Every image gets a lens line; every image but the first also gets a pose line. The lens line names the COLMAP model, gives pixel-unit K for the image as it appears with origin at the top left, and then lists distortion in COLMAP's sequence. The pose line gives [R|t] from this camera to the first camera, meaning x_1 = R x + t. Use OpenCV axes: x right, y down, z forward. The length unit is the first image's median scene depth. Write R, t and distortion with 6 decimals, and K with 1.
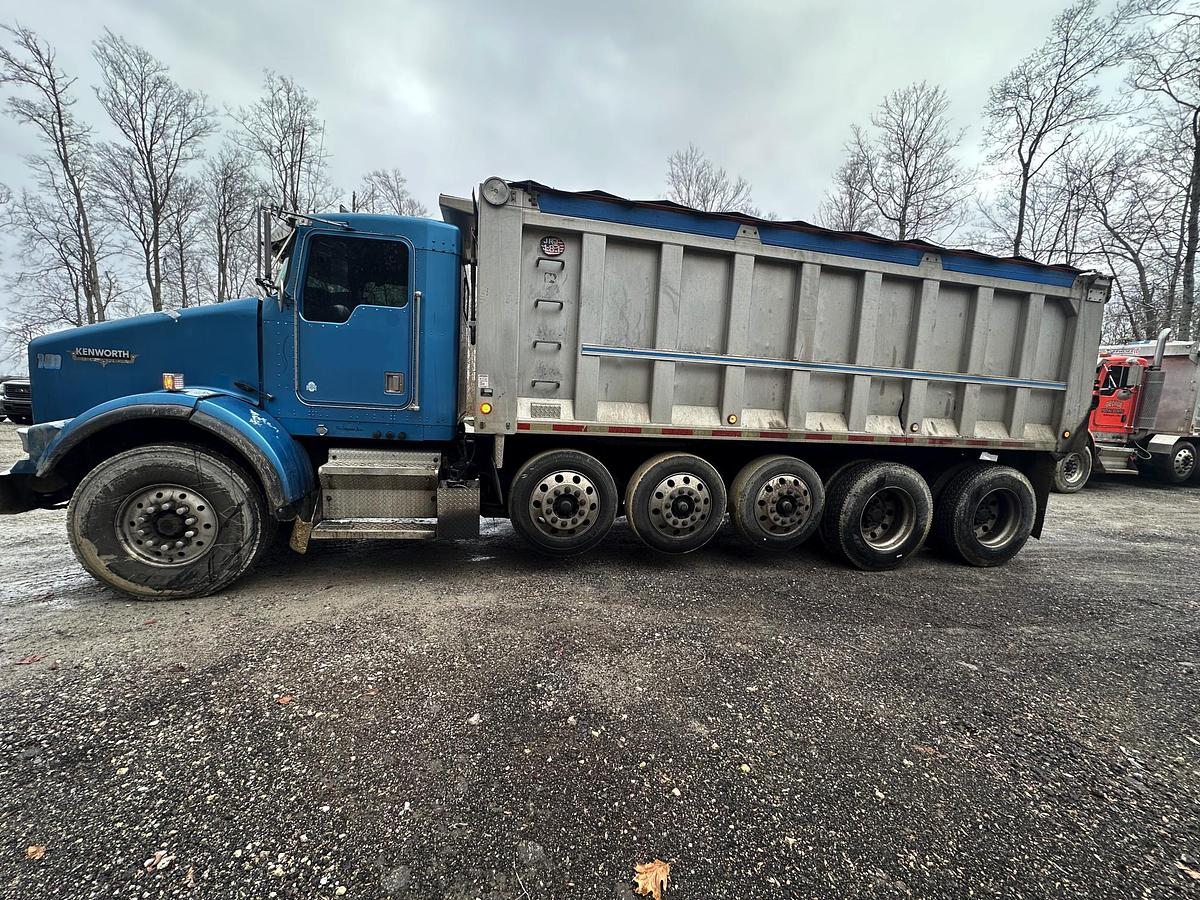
lens RADIAL K [[494.1, 0, 595.2], [0, 494.1, 444.0], [0, 0, 1]] dist [-0.003465, 0.000071]
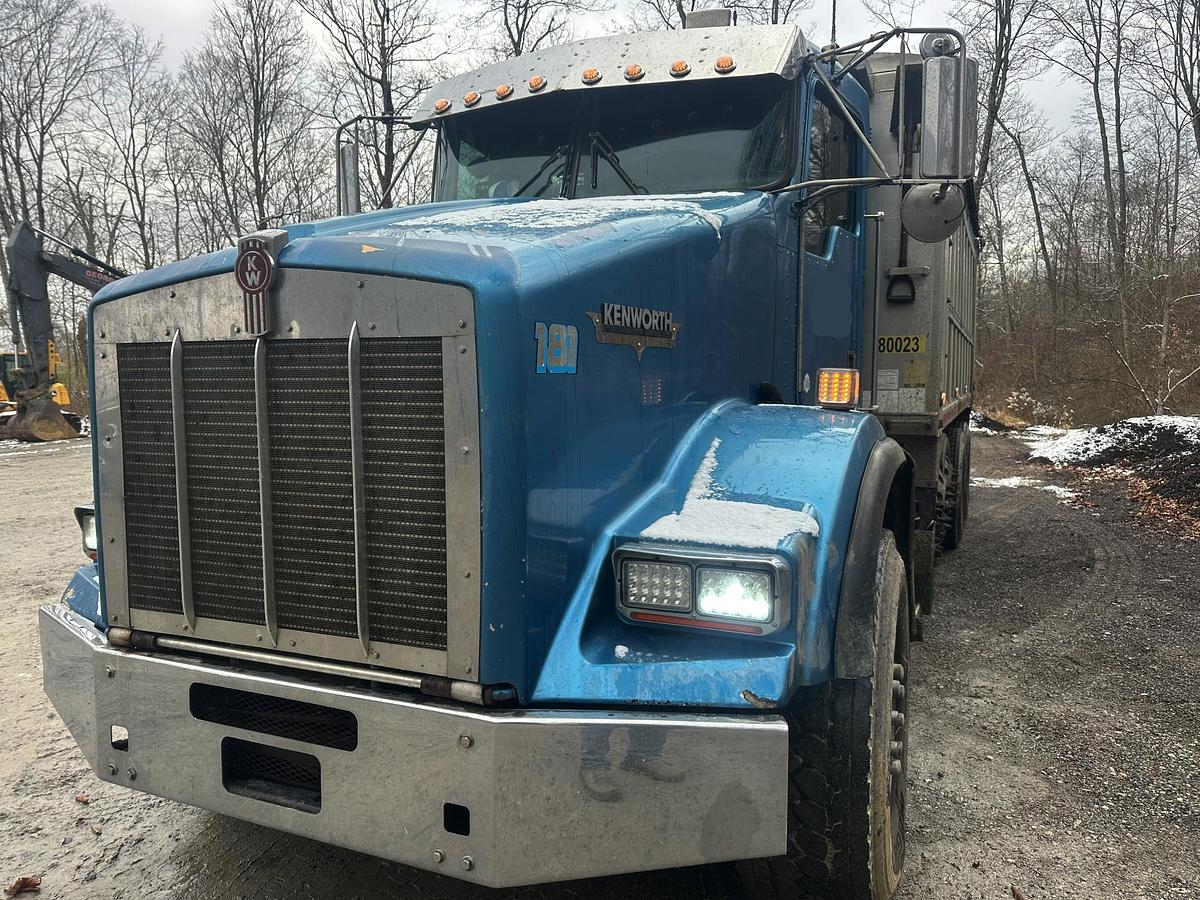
lens RADIAL K [[899.7, 0, 620.6], [0, 899.7, 448.5], [0, 0, 1]] dist [0.095593, -0.123917]
pose [[0.575331, -0.119589, 0.809131, -1.418732], [0.123183, 0.990639, 0.058827, -0.126134], [-0.808592, 0.065826, 0.584677, 0.613670]]
